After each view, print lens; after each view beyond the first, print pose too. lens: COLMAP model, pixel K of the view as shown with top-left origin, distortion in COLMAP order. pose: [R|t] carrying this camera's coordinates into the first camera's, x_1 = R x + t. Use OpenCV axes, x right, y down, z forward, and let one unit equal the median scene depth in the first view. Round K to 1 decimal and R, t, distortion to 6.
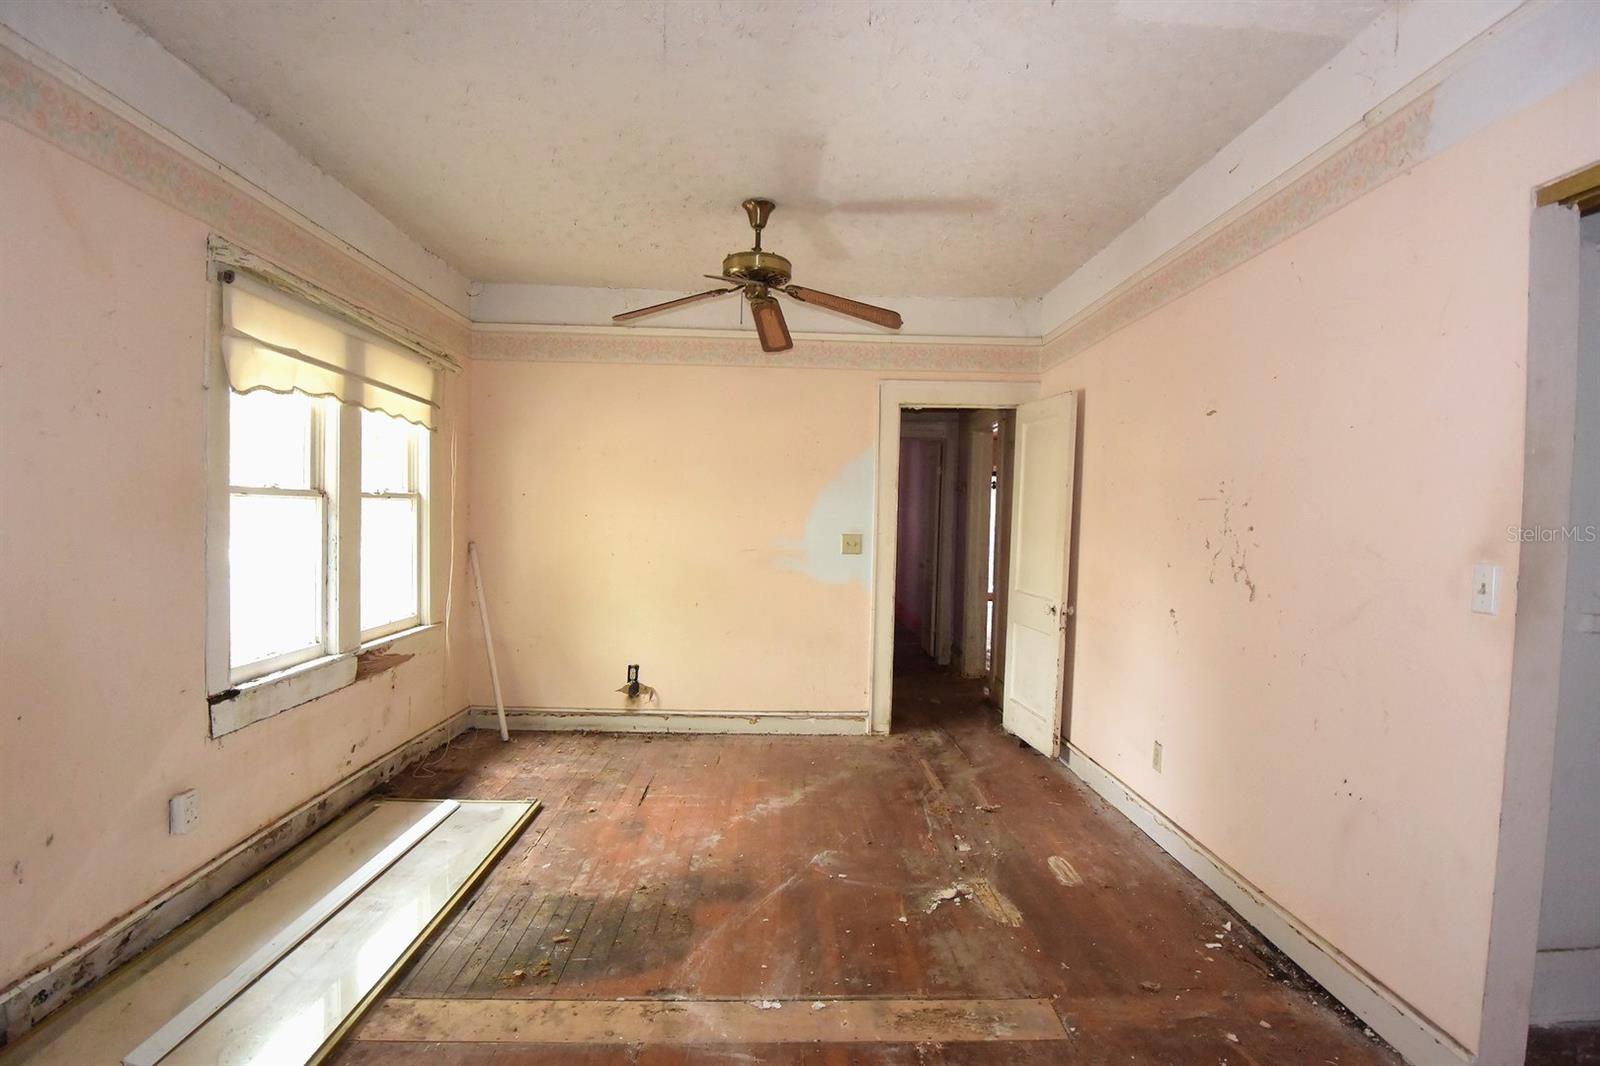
lens RADIAL K [[841.1, 0, 802.4], [0, 841.1, 533.6], [0, 0, 1]] dist [-0.015463, -0.016033]
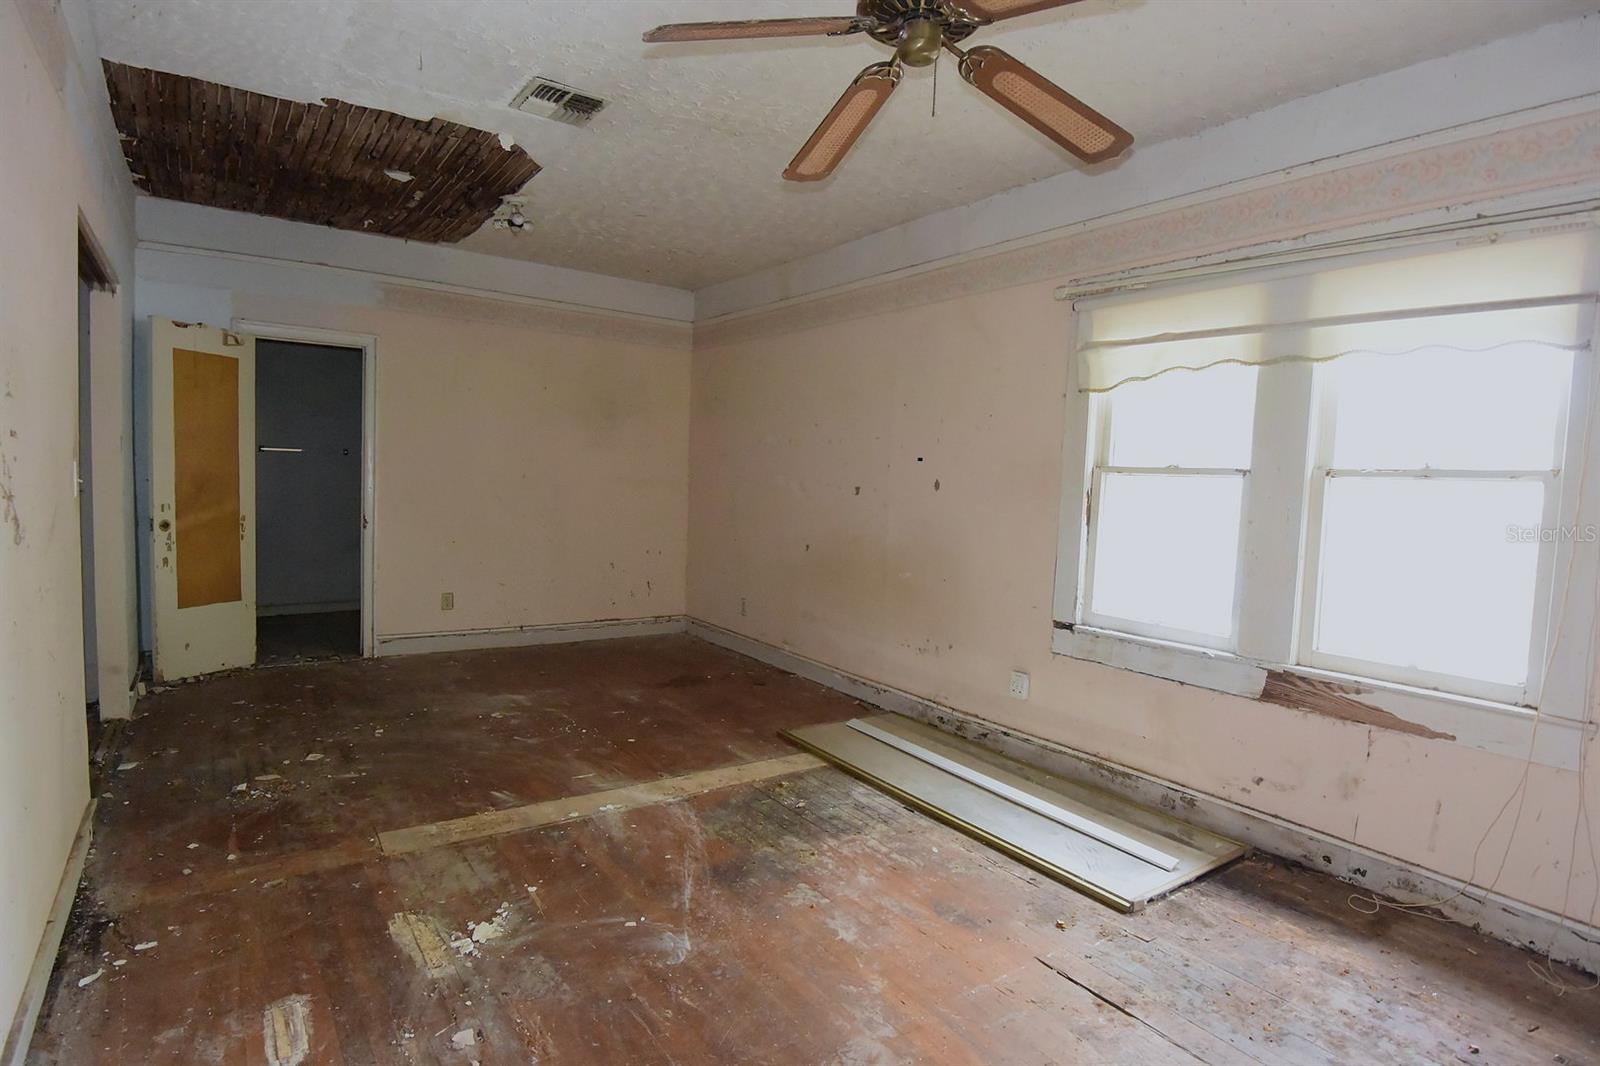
lens RADIAL K [[841.1, 0, 831.0], [0, 841.1, 542.8], [0, 0, 1]] dist [-0.015463, -0.016033]
pose [[-0.819516, -0.011519, -0.572940, 0.370814], [-0.071086, 0.994119, 0.081693, -0.017756], [0.568630, 0.107677, -0.815516, 1.837534]]
